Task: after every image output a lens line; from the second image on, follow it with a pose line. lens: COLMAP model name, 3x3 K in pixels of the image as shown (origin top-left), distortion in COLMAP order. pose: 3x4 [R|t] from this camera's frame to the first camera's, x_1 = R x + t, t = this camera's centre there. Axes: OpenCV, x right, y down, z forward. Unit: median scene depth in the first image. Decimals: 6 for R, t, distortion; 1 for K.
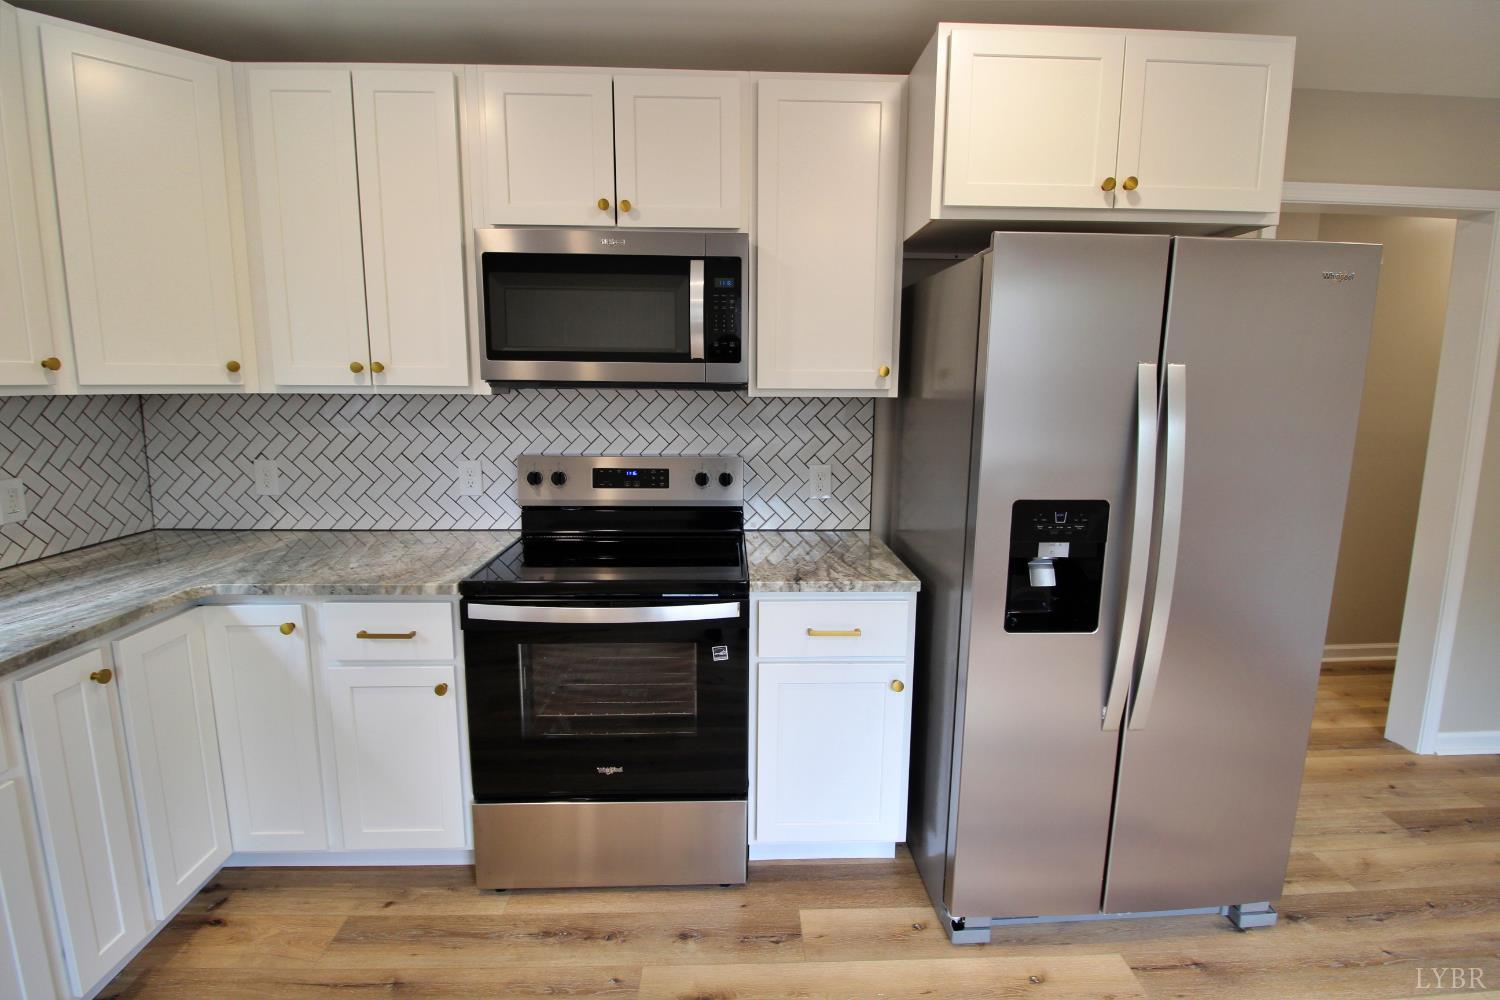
lens RADIAL K [[695.8, 0, 757.0], [0, 695.8, 492.3], [0, 0, 1]] dist [0.001785, -0.014629]
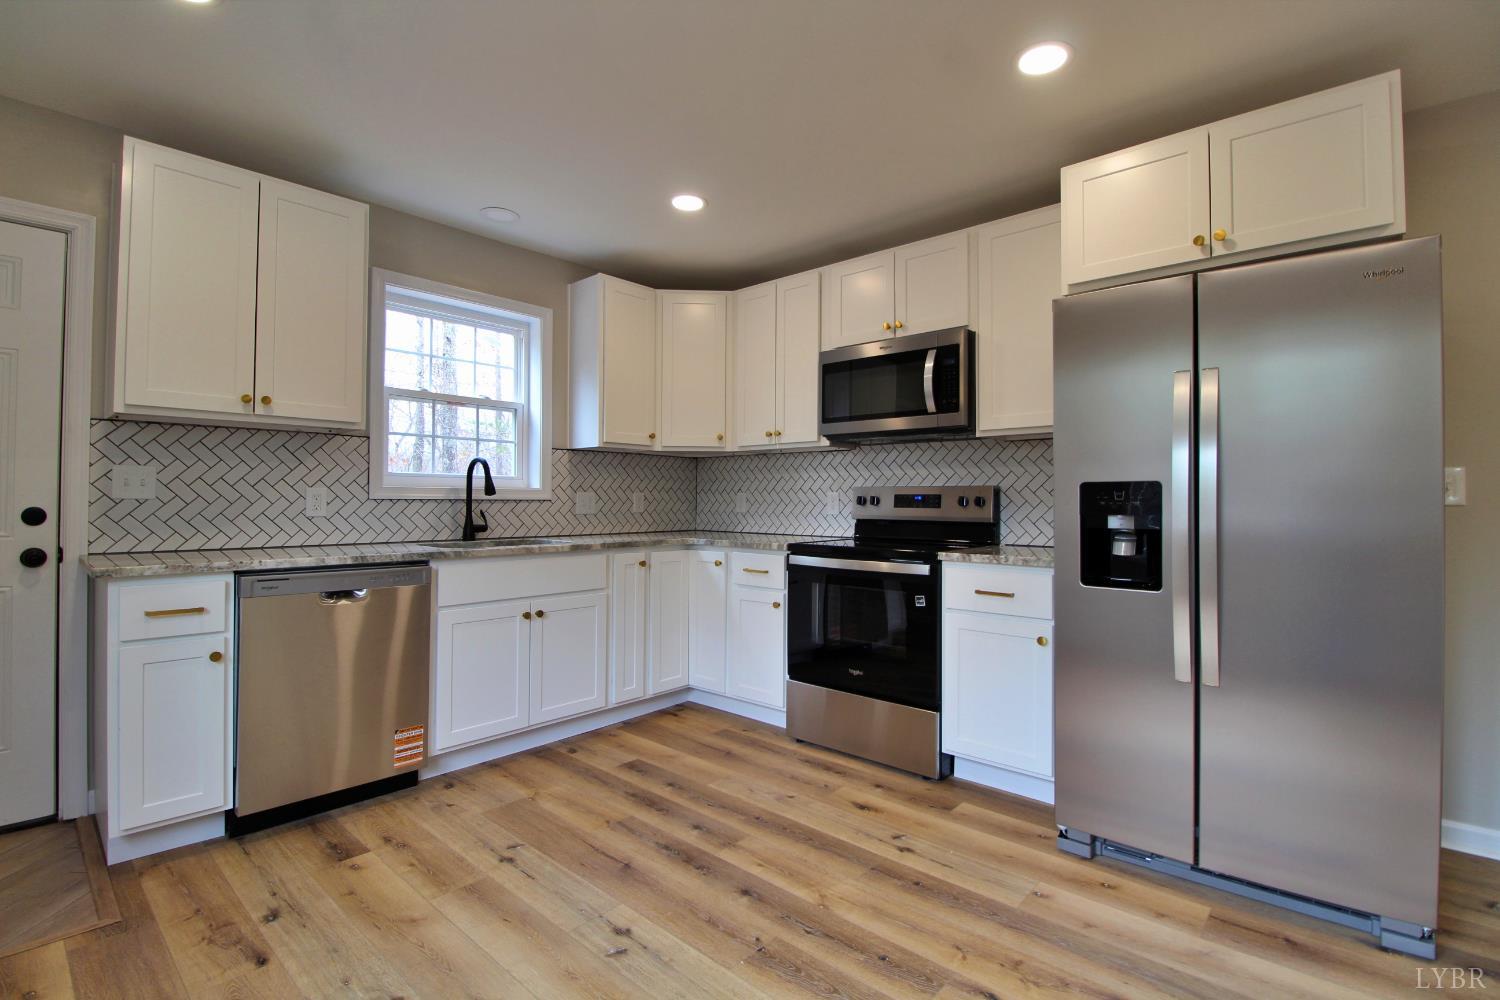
lens RADIAL K [[695.8, 0, 757.0], [0, 695.8, 492.3], [0, 0, 1]] dist [0.001785, -0.014629]
pose [[0.725391, -0.013394, -0.688207, 0.693259], [-0.105435, 0.985850, -0.130319, 0.223960], [0.680215, 0.167093, 0.713714, -0.325750]]
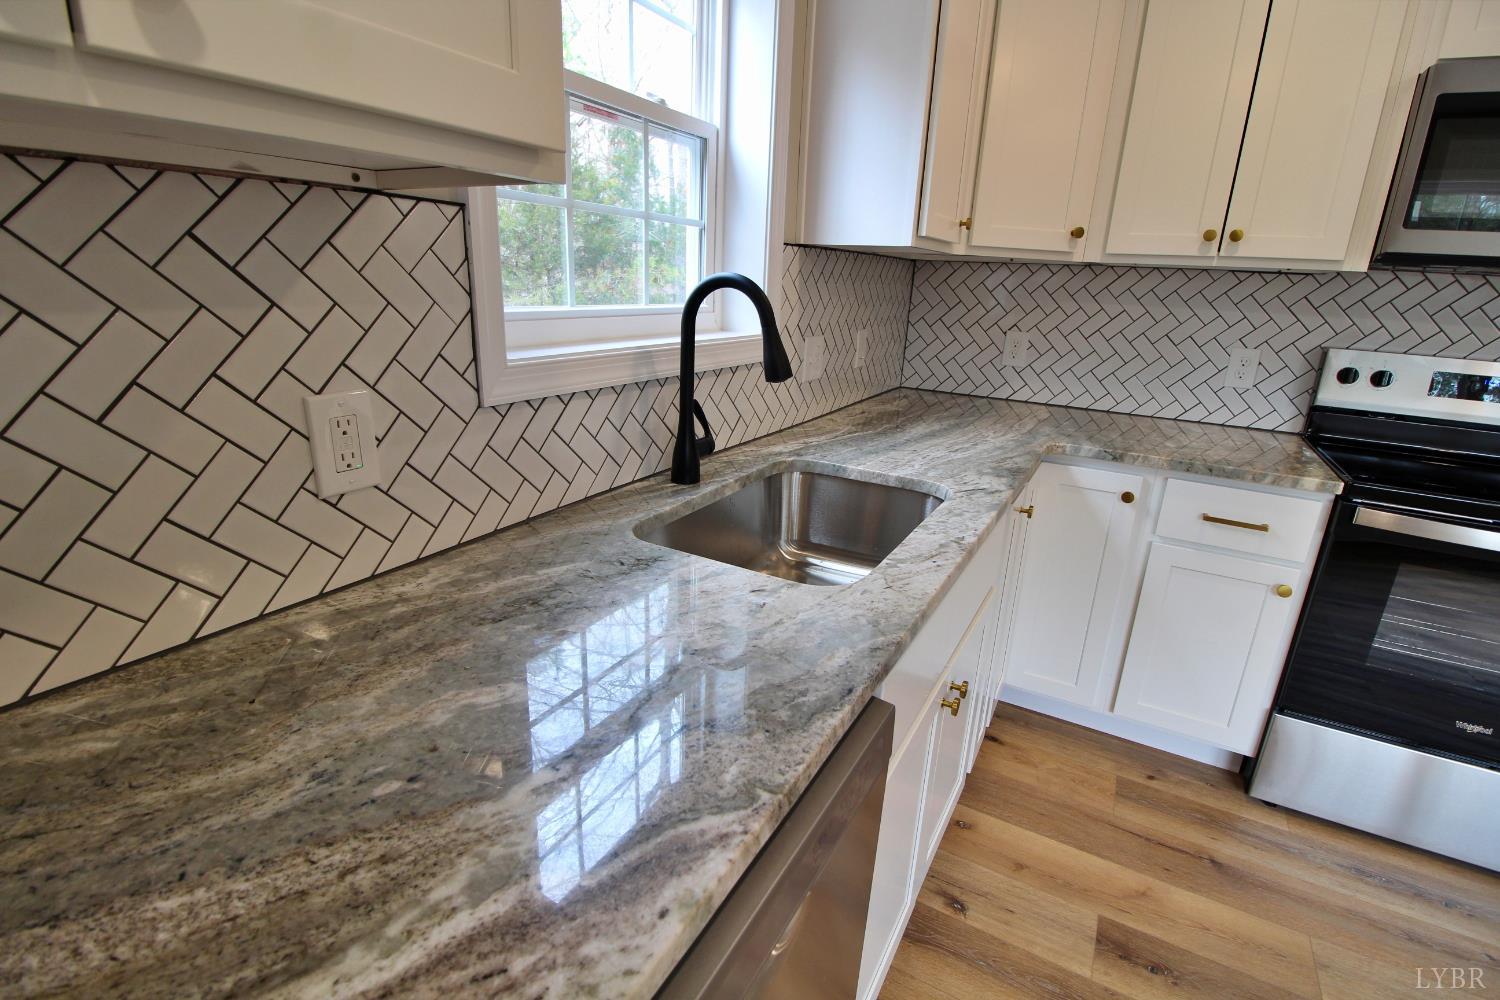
lens RADIAL K [[695.8, 0, 757.0], [0, 695.8, 492.3], [0, 0, 1]] dist [0.001785, -0.014629]
pose [[0.852038, 0.182299, -0.490711, -0.590772], [-0.116017, 0.979852, 0.162571, 0.079650], [0.510461, -0.081586, 0.856022, -0.140931]]
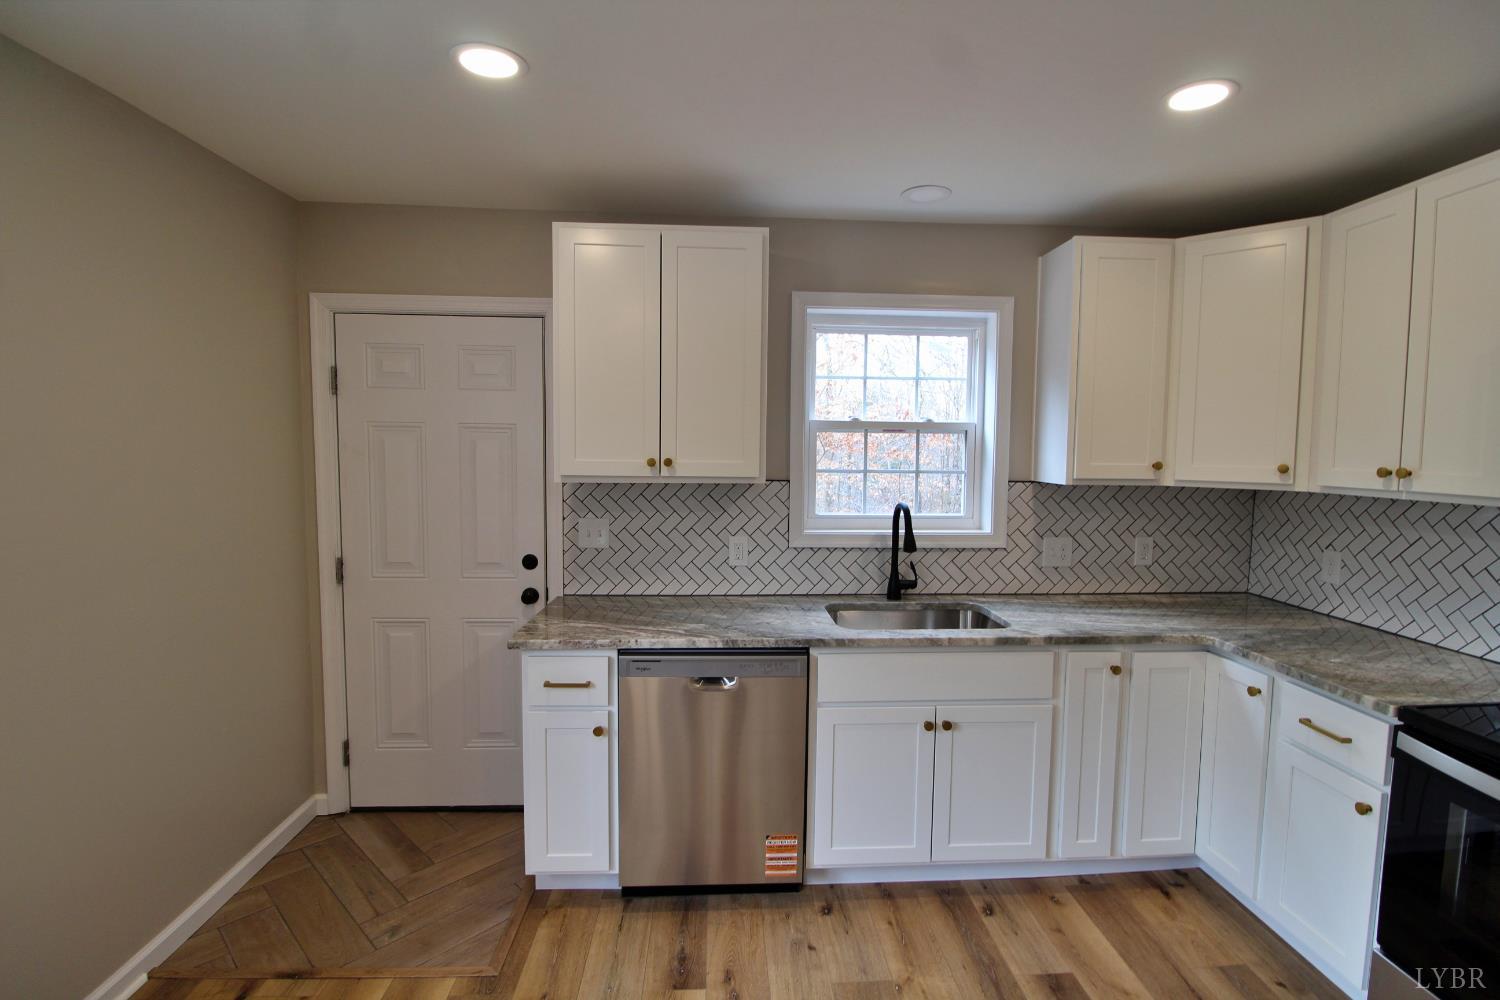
lens RADIAL K [[695.8, 0, 757.0], [0, 695.8, 492.3], [0, 0, 1]] dist [0.001785, -0.014629]
pose [[0.025437, 0.058290, -0.997976, 0.421158], [-0.165054, 0.984842, 0.053316, -0.055728], [0.985956, 0.163364, 0.034673, 0.068193]]
